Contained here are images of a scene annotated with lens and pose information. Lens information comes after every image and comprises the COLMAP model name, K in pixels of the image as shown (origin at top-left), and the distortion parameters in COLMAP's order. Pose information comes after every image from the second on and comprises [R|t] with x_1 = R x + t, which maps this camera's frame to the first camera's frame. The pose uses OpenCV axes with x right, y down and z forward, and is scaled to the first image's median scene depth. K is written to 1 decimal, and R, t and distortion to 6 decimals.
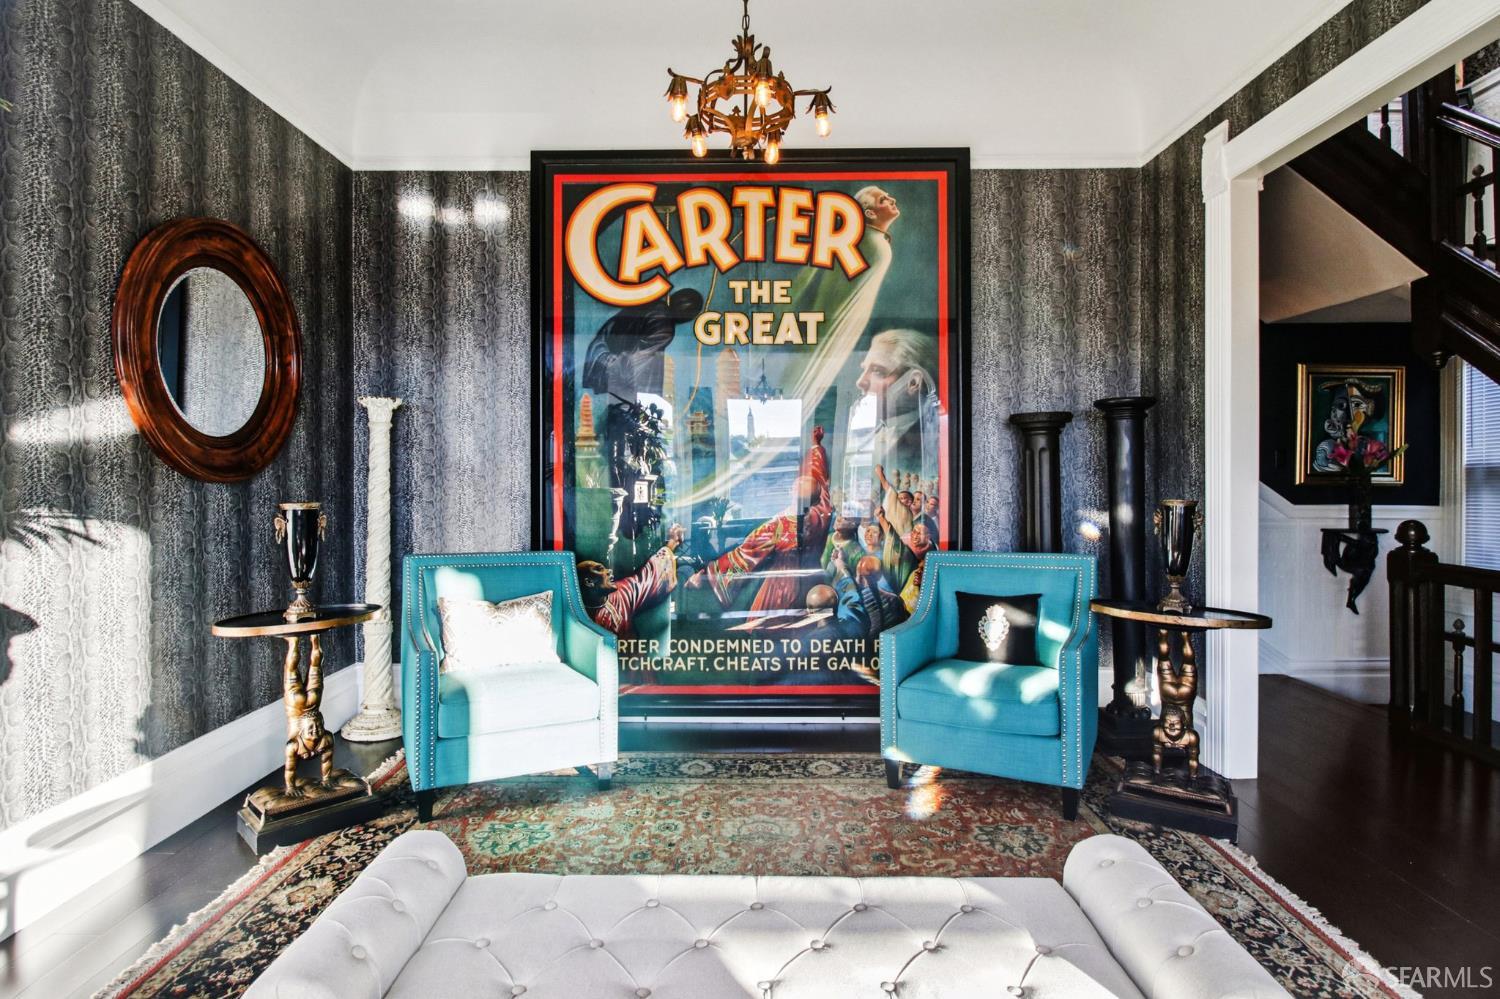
lens RADIAL K [[795.5, 0, 748.9], [0, 795.5, 479.0], [0, 0, 1]] dist [-0.002022, -0.002350]
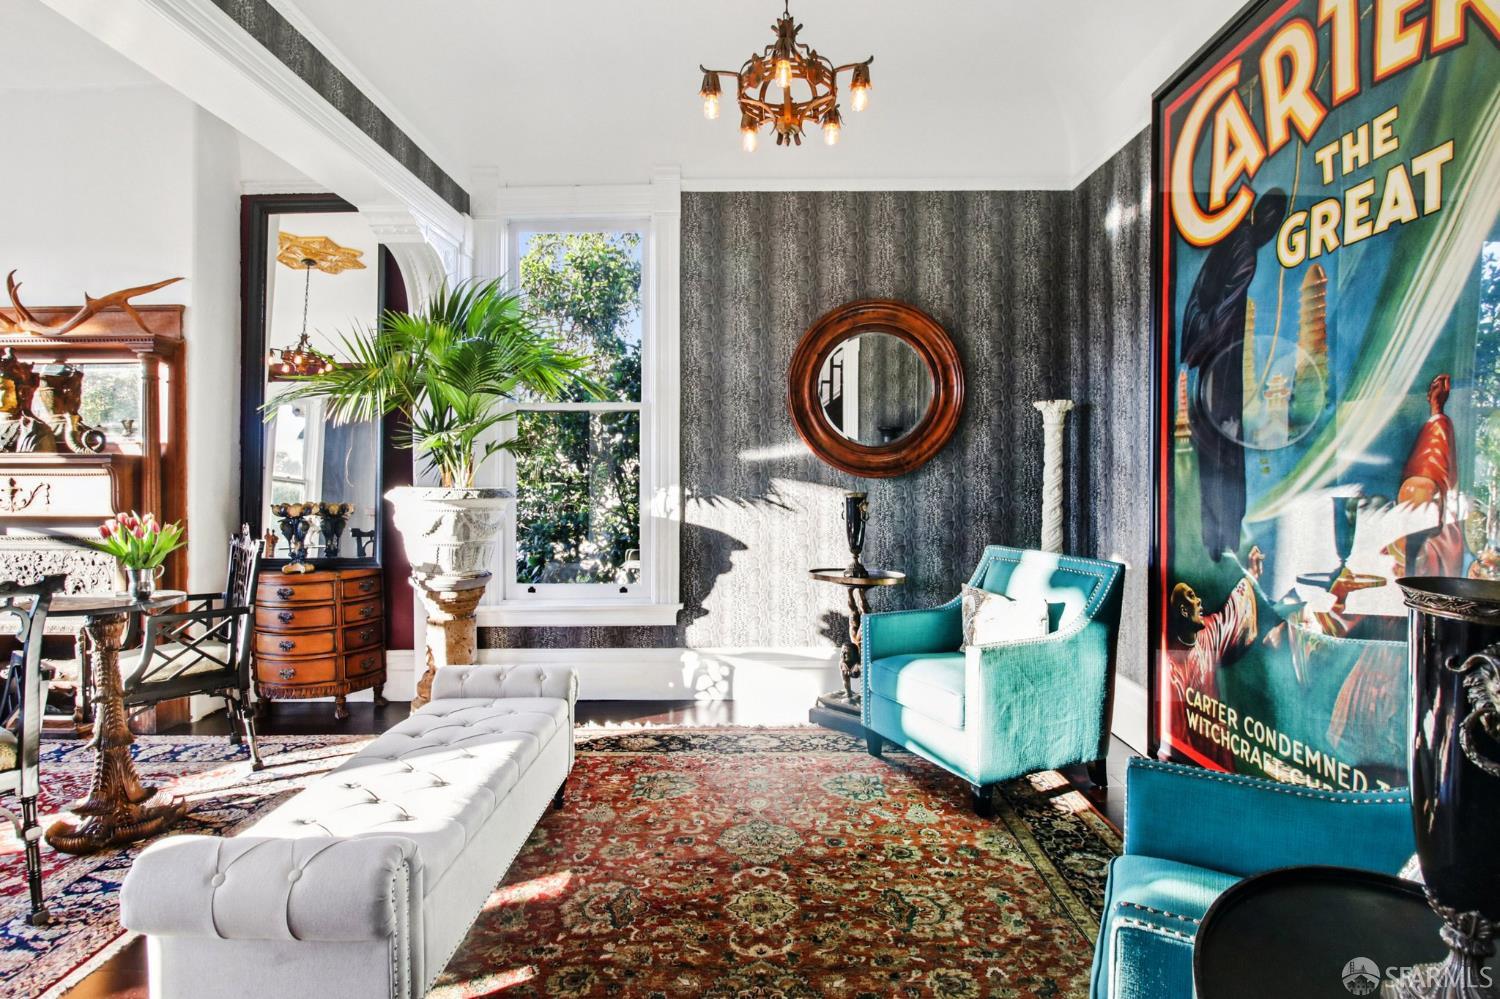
lens RADIAL K [[775.4, 0, 750.4], [0, 775.4, 474.9], [0, 0, 1]] dist [0.001340, -0.011555]
pose [[0.003456, 0.004876, -0.999982, 0.560533], [-0.005859, 0.999971, 0.004855, -0.004995], [0.999977, 0.005842, 0.003485, 0.571054]]
